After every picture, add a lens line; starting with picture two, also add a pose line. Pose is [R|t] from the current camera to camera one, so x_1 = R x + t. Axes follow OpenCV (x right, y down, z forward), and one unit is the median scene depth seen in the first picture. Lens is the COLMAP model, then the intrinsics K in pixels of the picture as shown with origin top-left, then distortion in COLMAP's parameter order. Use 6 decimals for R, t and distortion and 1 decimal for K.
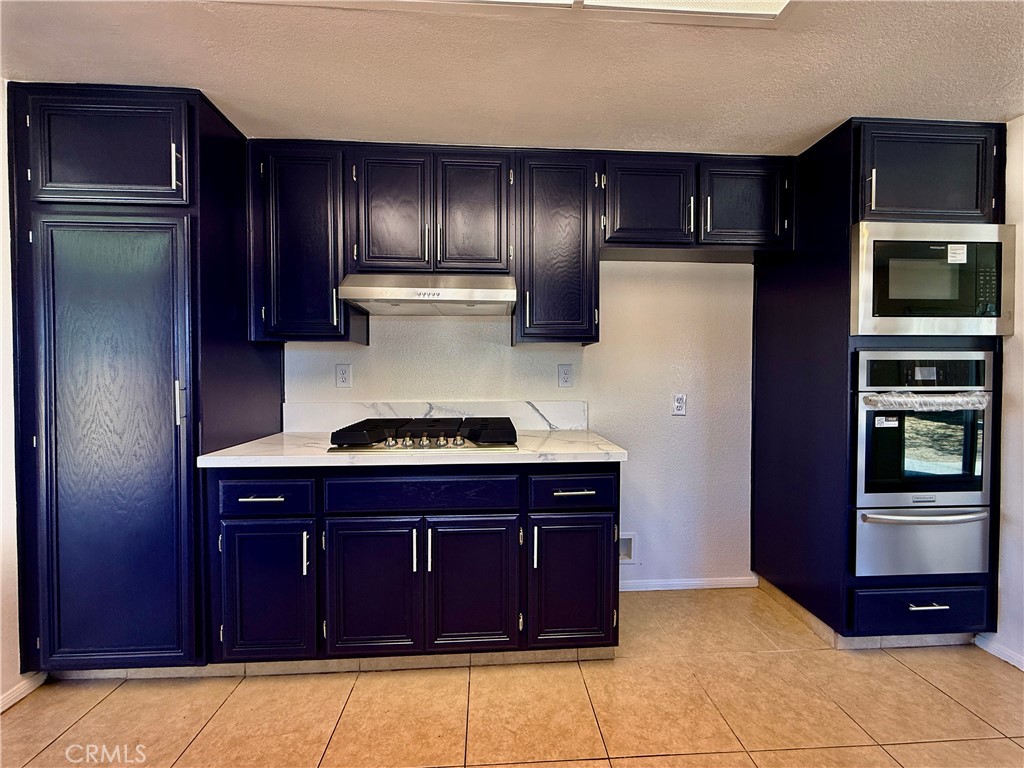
lens RADIAL K [[409.5, 0, 512.0], [0, 409.5, 384.0], [0, 0, 1]] dist [-0.000810, -0.000218]
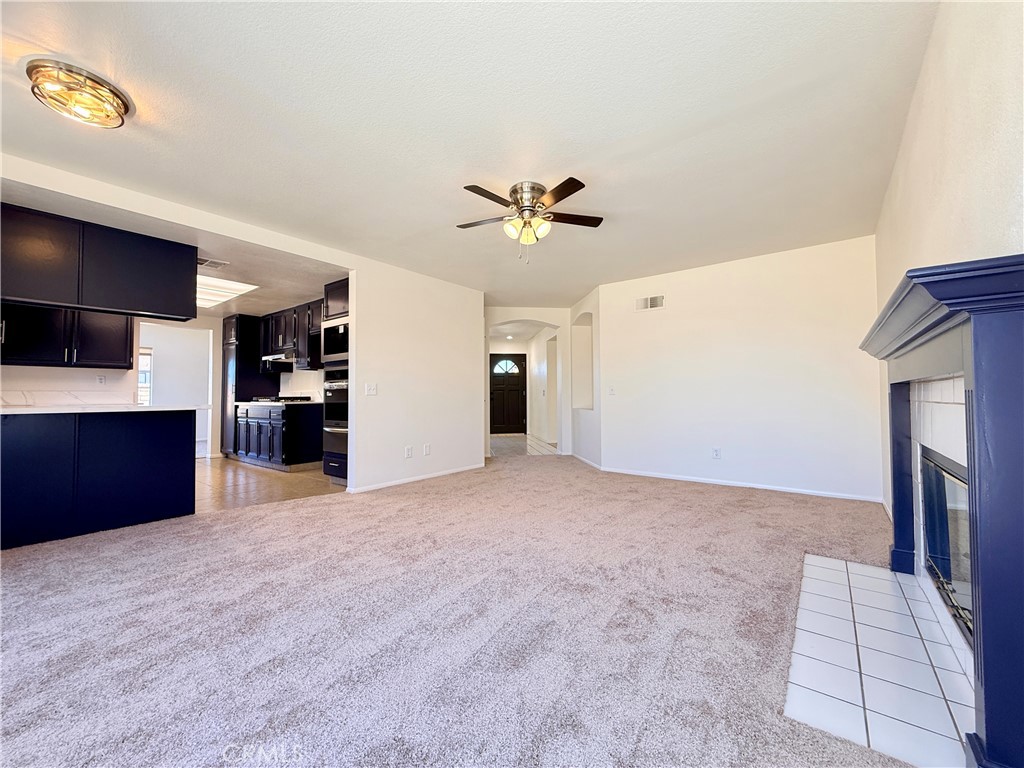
lens RADIAL K [[407.2, 0, 512.0], [0, 407.2, 384.0], [0, 0, 1]] dist [-0.000257, -0.000172]
pose [[0.753108, -0.023998, -0.657459, 3.593211], [-0.008628, 0.998888, -0.046345, 0.142309], [0.657840, 0.040576, 0.752064, -0.224567]]
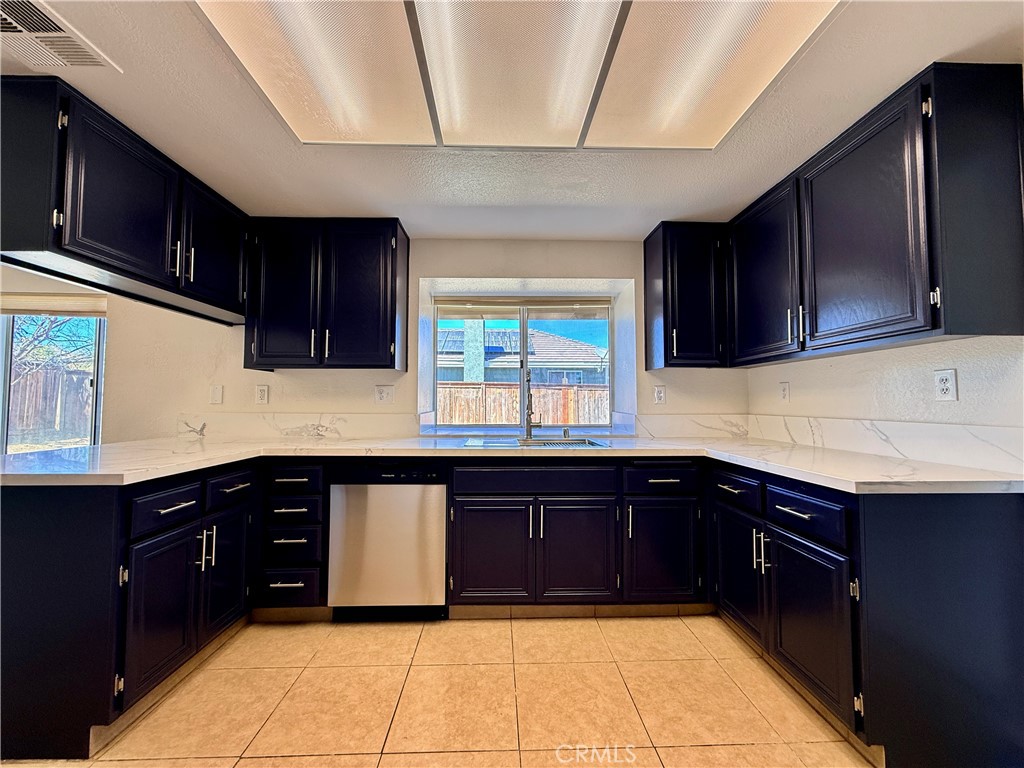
lens RADIAL K [[407.2, 0, 512.0], [0, 407.2, 384.0], [0, 0, 1]] dist [-0.000257, -0.000172]
pose [[-0.999554, -0.001417, 0.029831, -0.060590], [-0.002191, 0.999661, -0.025960, 0.015785], [-0.029784, -0.026014, -0.999218, 1.024452]]
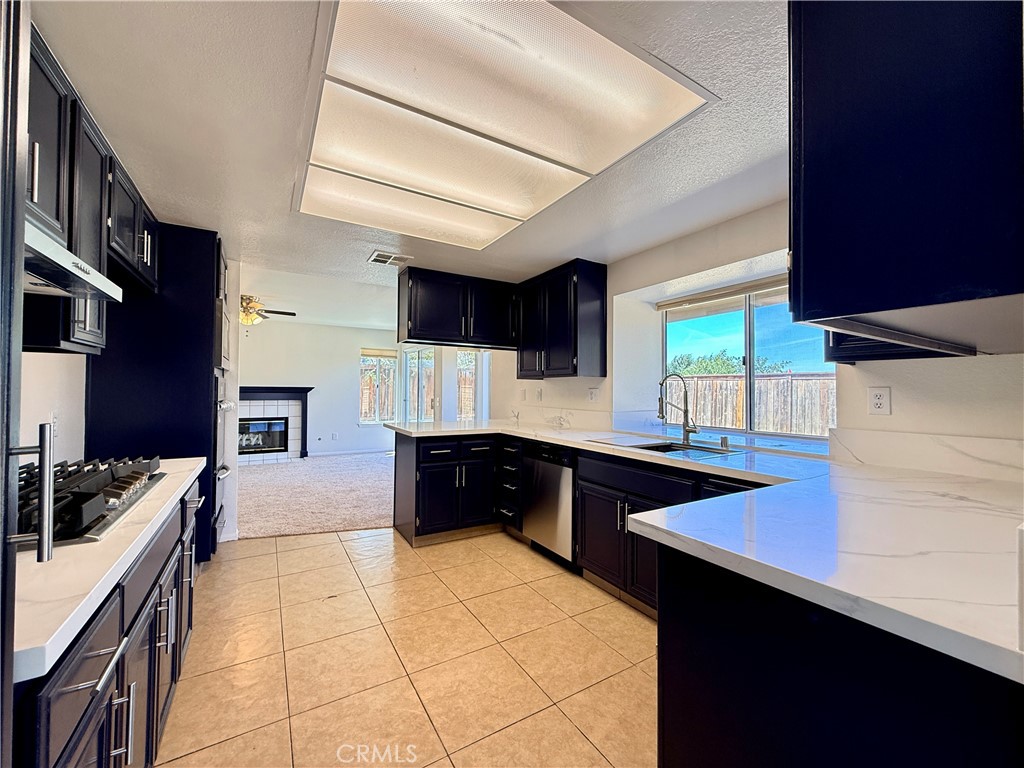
lens RADIAL K [[407.2, 0, 512.0], [0, 407.2, 384.0], [0, 0, 1]] dist [-0.000257, -0.000172]
pose [[-0.465524, 0.010682, 0.884971, -1.116745], [0.007966, 0.999937, -0.007880, -0.027960], [-0.884999, 0.003381, -0.465580, 0.723662]]
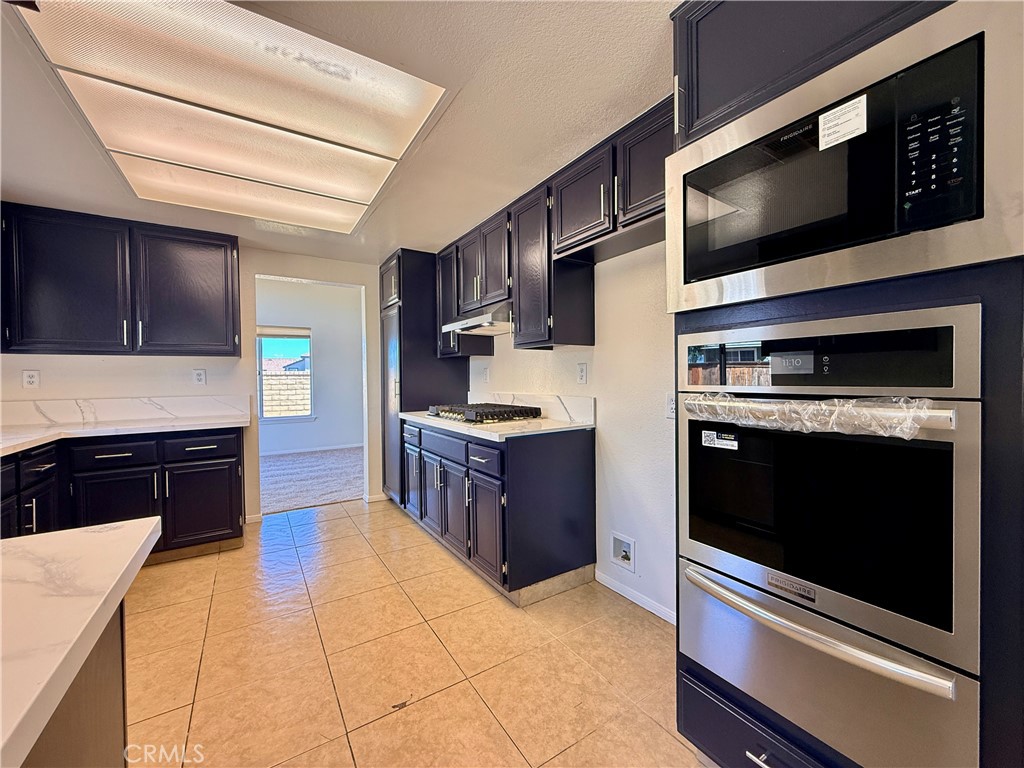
lens RADIAL K [[413.3, 0, 512.0], [0, 413.3, 384.0], [0, 0, 1]] dist [0.001255, 0.000072]
pose [[0.484078, 0.008971, -0.874979, 1.338859], [-0.006668, 0.999956, 0.006564, 0.001607], [0.874999, 0.002657, 0.484117, 0.397776]]
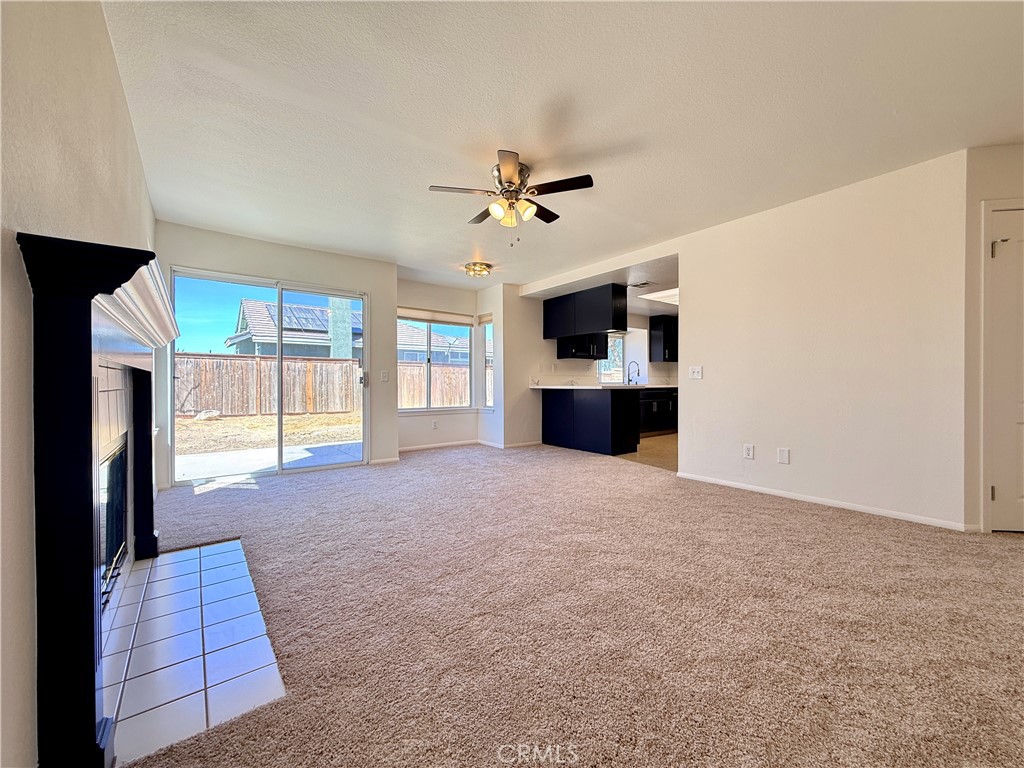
lens RADIAL K [[407.2, 0, 512.0], [0, 407.2, 384.0], [0, 0, 1]] dist [-0.000257, -0.000172]
pose [[-0.828246, 0.004928, -0.560344, 3.488472], [-0.006925, 0.999795, 0.019029, 0.097046], [0.560323, 0.019641, -0.828042, 2.431593]]
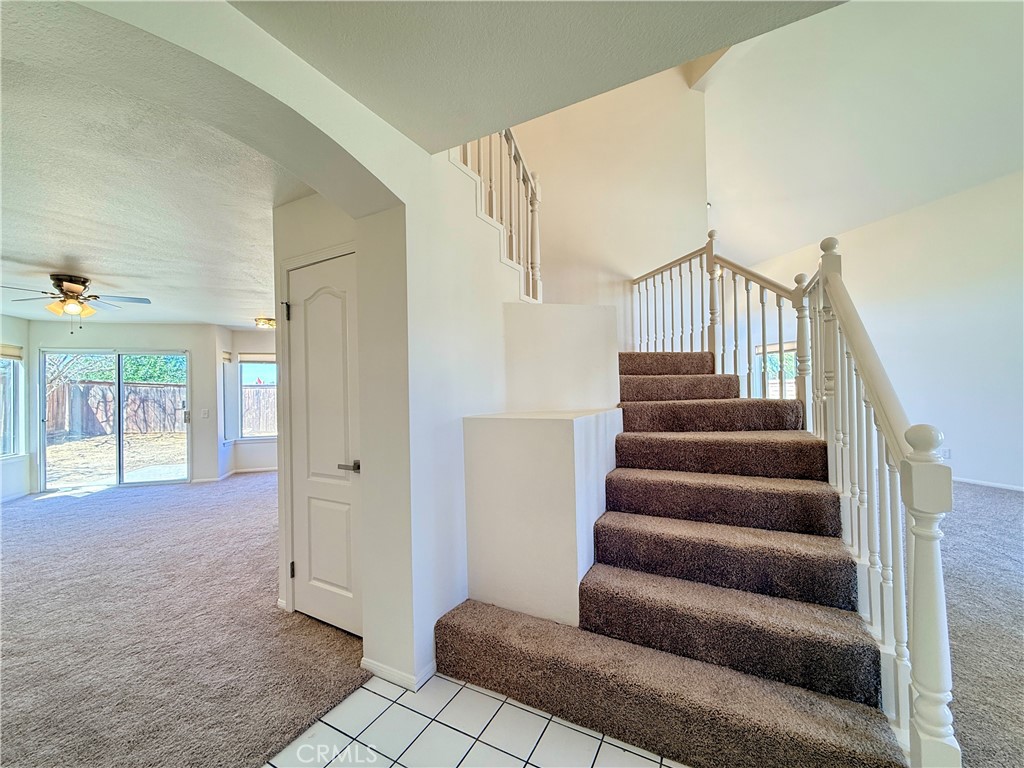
lens RADIAL K [[413.3, 0, 512.0], [0, 413.3, 384.0], [0, 0, 1]] dist [0.001255, 0.000072]
pose [[-0.976488, 0.018474, -0.214779, 0.705383], [0.018595, 0.999826, 0.001459, -0.118919], [0.214769, -0.002569, -0.976661, 3.772921]]
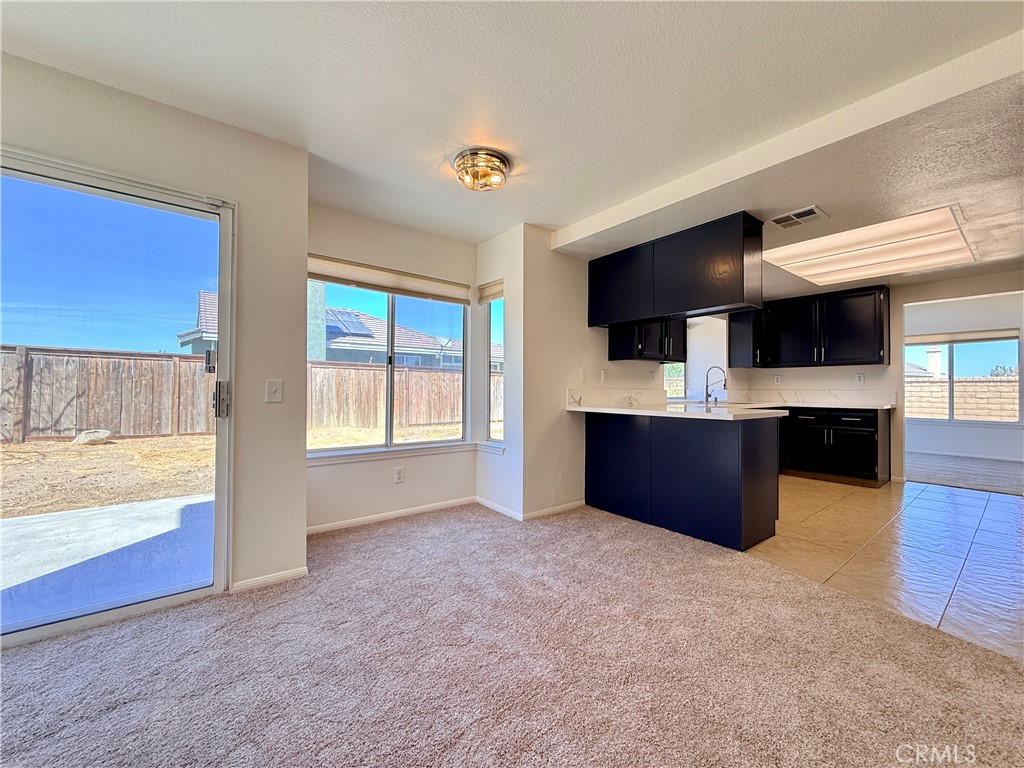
lens RADIAL K [[407.2, 0, 512.0], [0, 407.2, 384.0], [0, 0, 1]] dist [-0.000257, -0.000172]
pose [[-0.820845, -0.011390, -0.571038, 2.735990], [-0.016675, 0.999853, 0.004027, 0.062588], [0.570908, 0.012828, -0.820914, 1.044543]]
